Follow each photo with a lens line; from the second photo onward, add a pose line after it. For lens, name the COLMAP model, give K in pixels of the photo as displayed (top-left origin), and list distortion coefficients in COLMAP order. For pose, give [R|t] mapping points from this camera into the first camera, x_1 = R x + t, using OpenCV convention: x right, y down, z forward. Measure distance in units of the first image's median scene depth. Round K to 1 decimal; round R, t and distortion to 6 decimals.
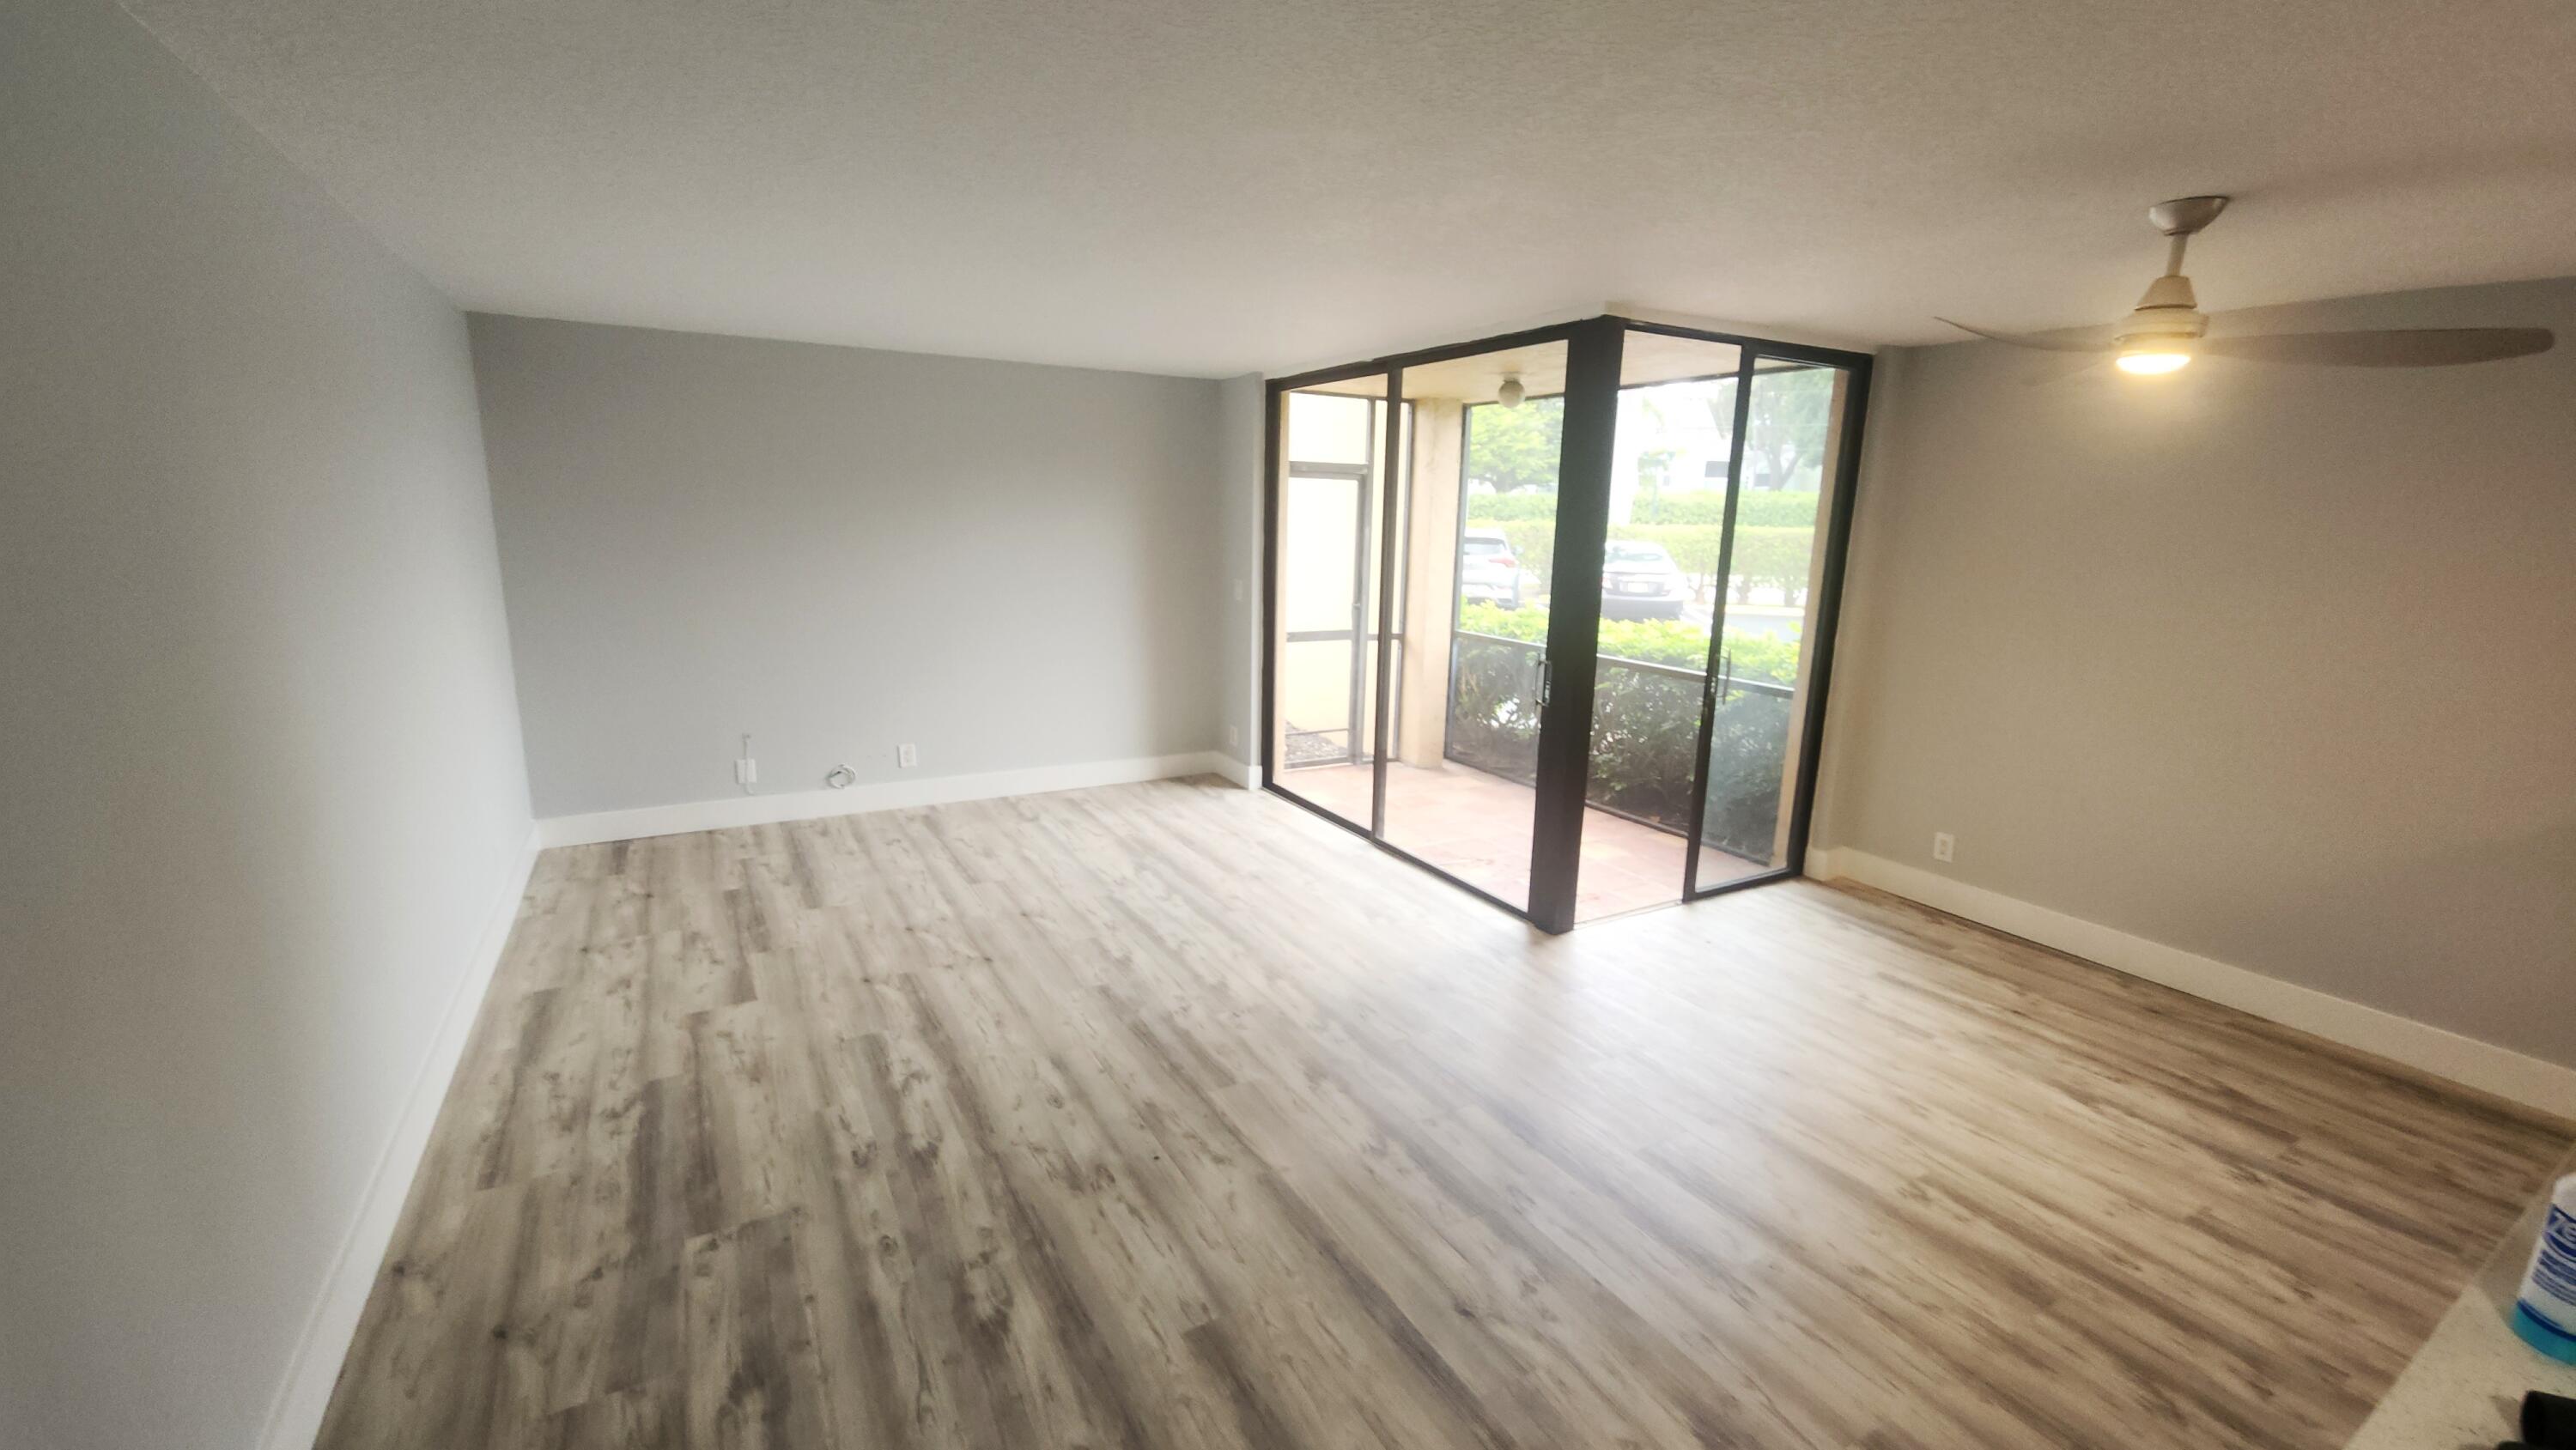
lens RADIAL K [[1041.6, 0, 1273.6], [0, 1041.6, 714.3], [0, 0, 1]] dist [-0.001483, 0.000134]
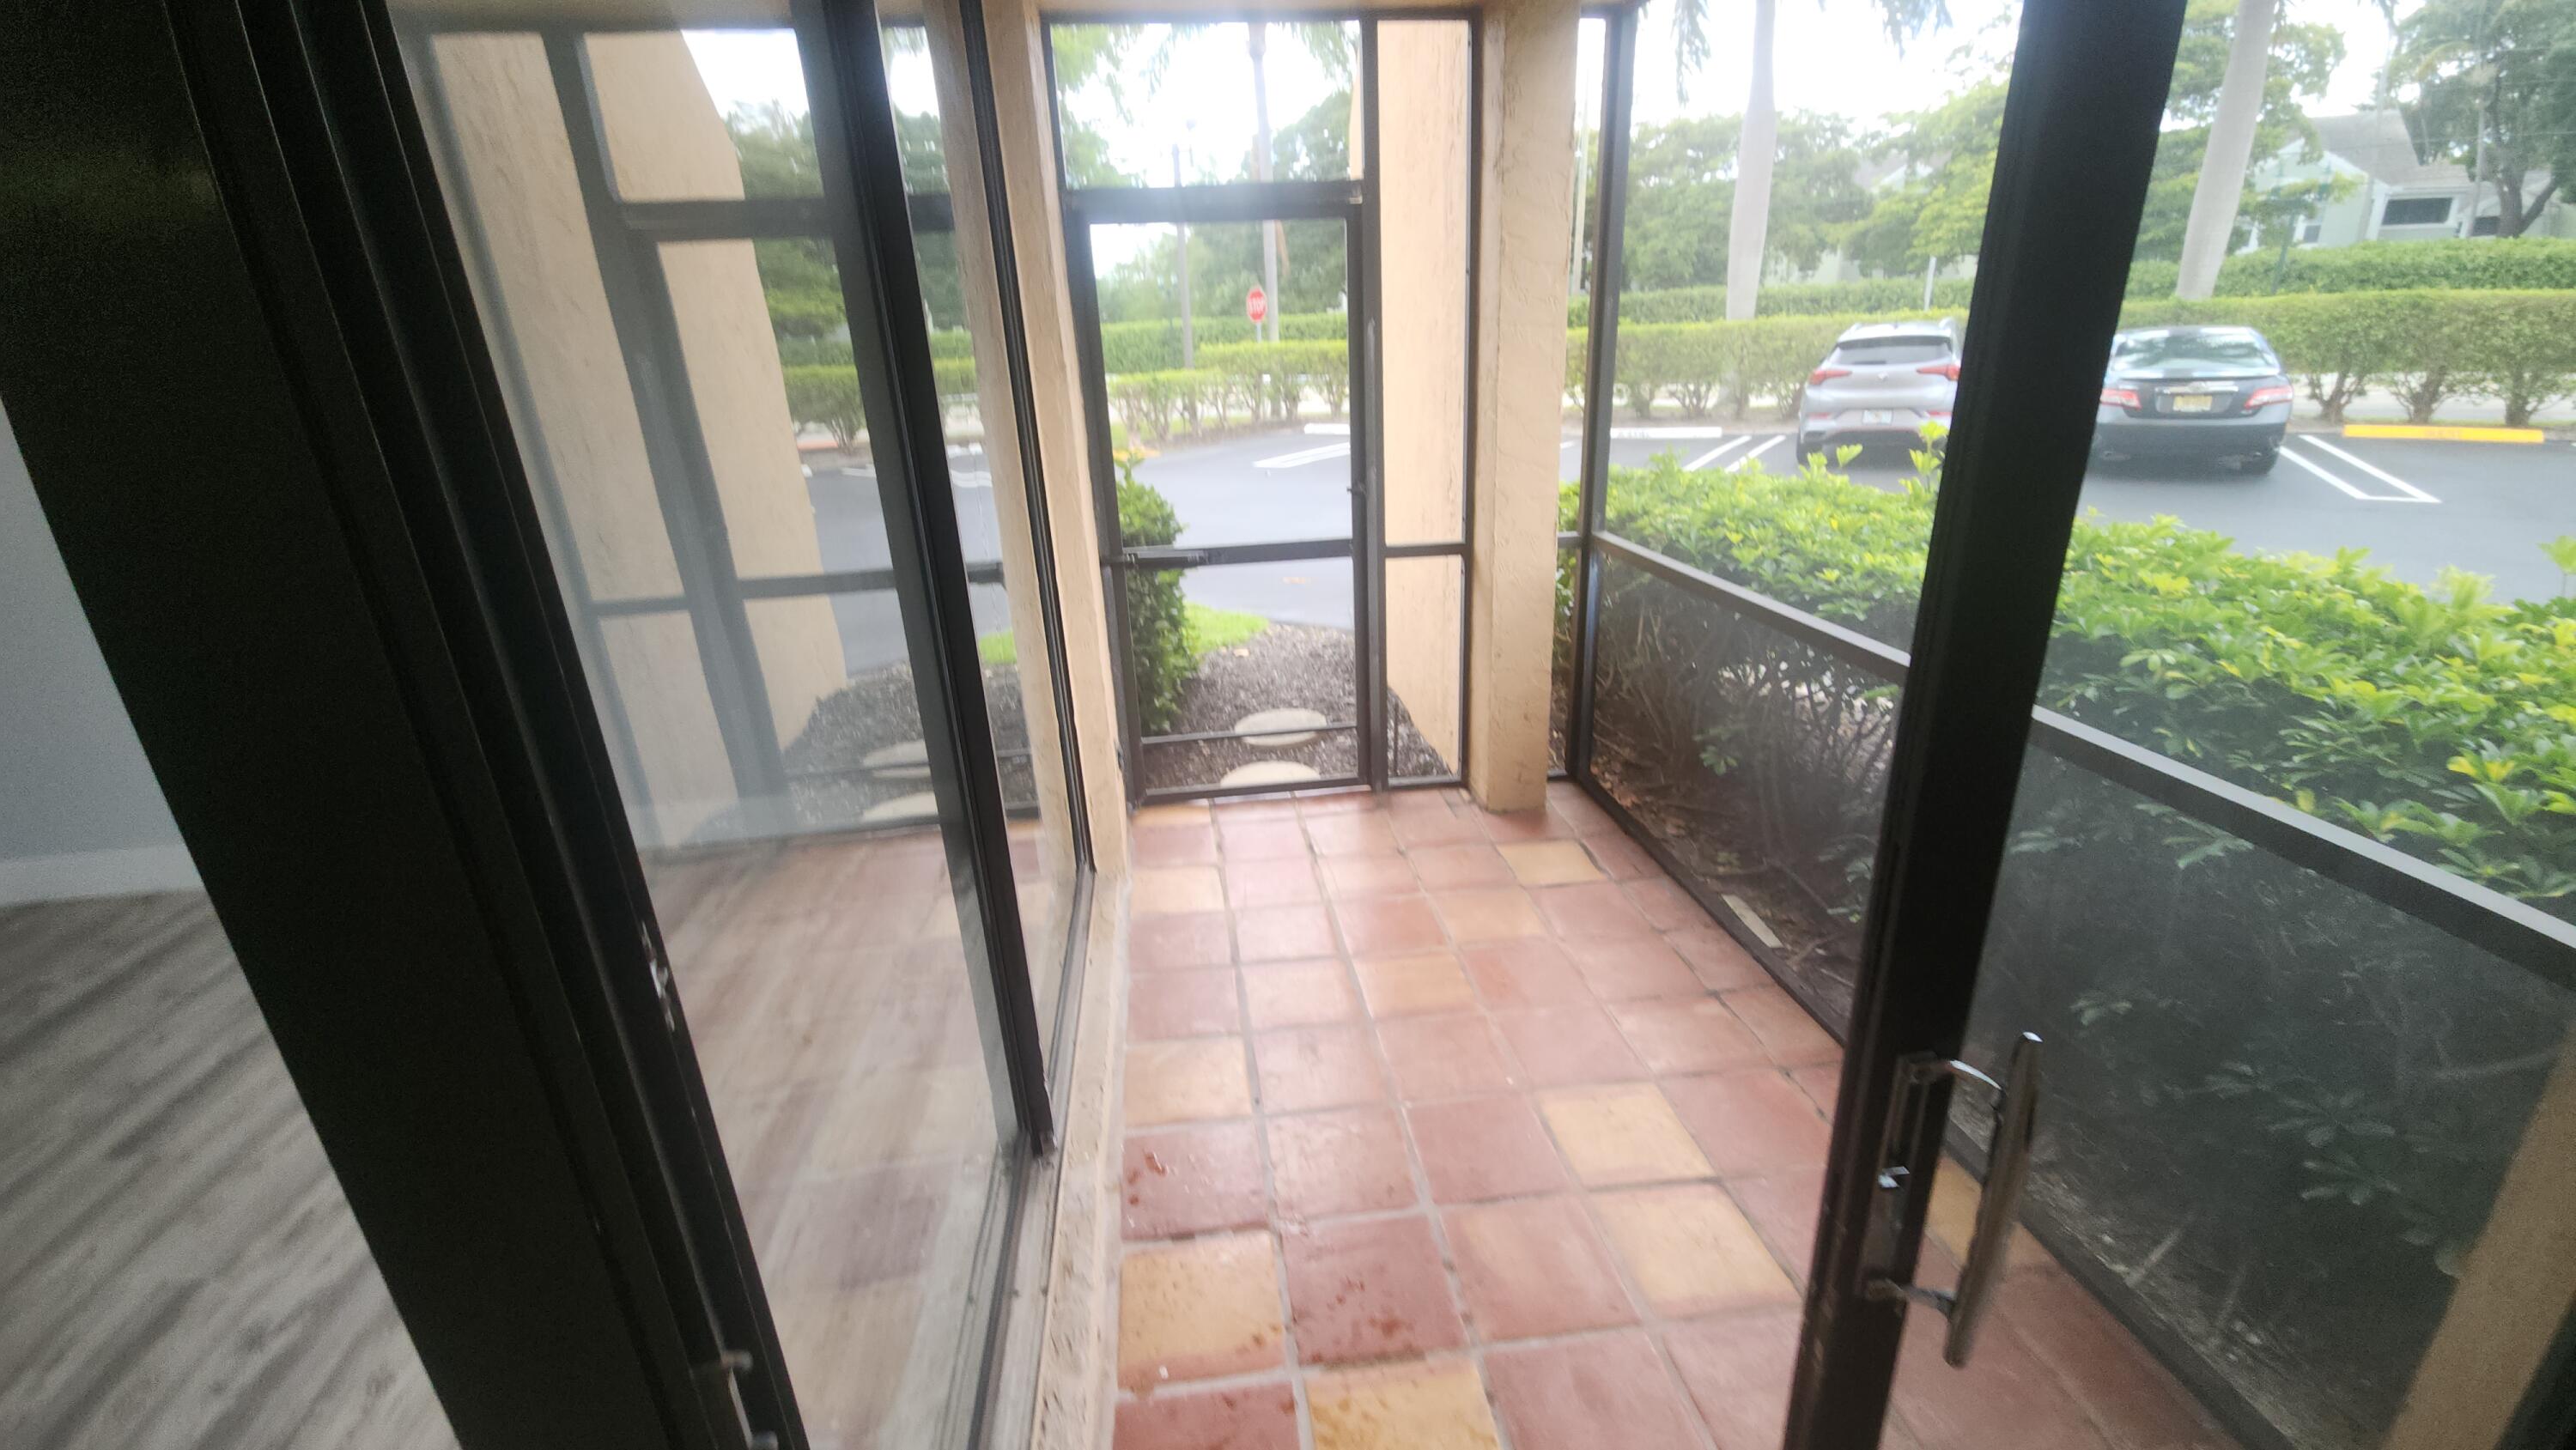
lens RADIAL K [[1046.7, 0, 1286.2], [0, 1046.7, 718.8], [0, 0, 1]] dist [0.040036, -0.026564]
pose [[0.926880, 0.066302, -0.369456, 0.403344], [-0.009615, 0.988147, 0.153210, -0.121988], [0.375235, -0.138455, 0.916531, 0.860241]]
